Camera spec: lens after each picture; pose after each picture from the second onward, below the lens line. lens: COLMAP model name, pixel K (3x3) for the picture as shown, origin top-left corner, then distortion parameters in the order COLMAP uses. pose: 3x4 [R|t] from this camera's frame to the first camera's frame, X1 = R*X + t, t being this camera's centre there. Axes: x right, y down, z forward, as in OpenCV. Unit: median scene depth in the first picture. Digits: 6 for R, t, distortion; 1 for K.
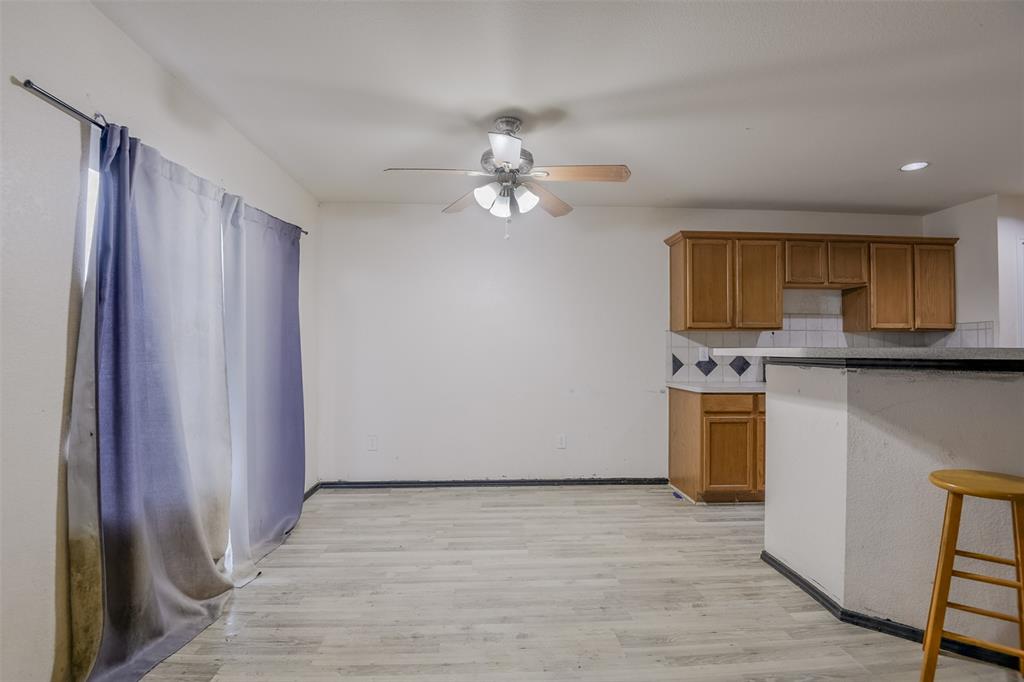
lens RADIAL K [[475.0, 0, 498.7], [0, 475.0, 348.4], [0, 0, 1]] dist [-0.033034, -0.008779]
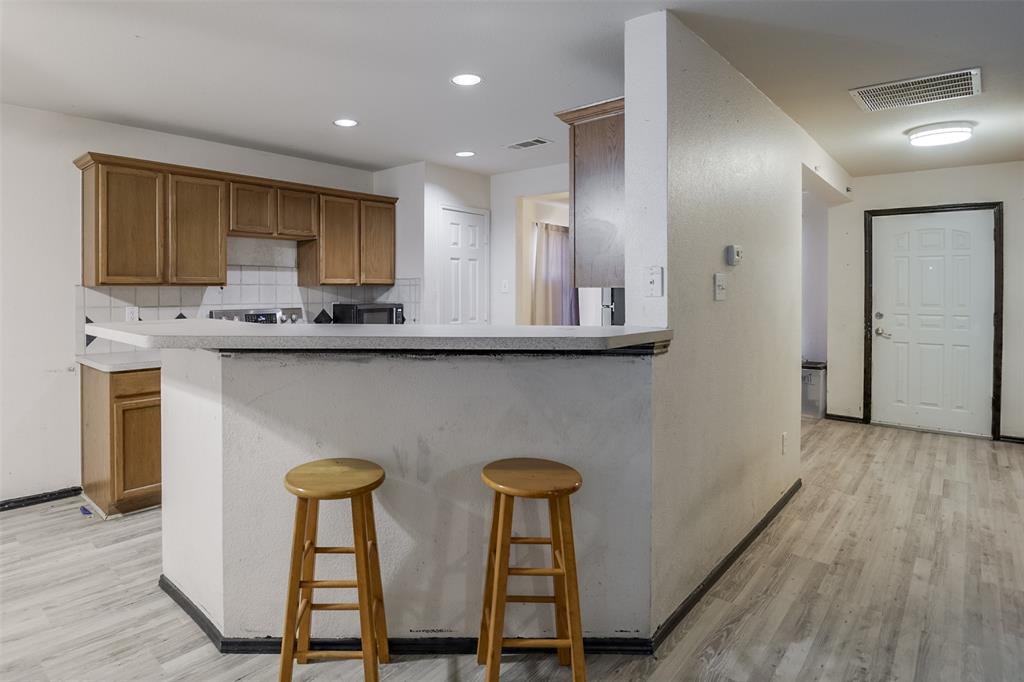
lens RADIAL K [[556.6, 0, 440.5], [0, 556.6, 288.7], [0, 0, 1]] dist [-0.043839, -0.001036]
pose [[0.713130, -0.004743, 0.701016, 0.177191], [-0.002206, 0.999957, 0.009009, -0.044173], [-0.701029, -0.007971, 0.713089, 0.005130]]
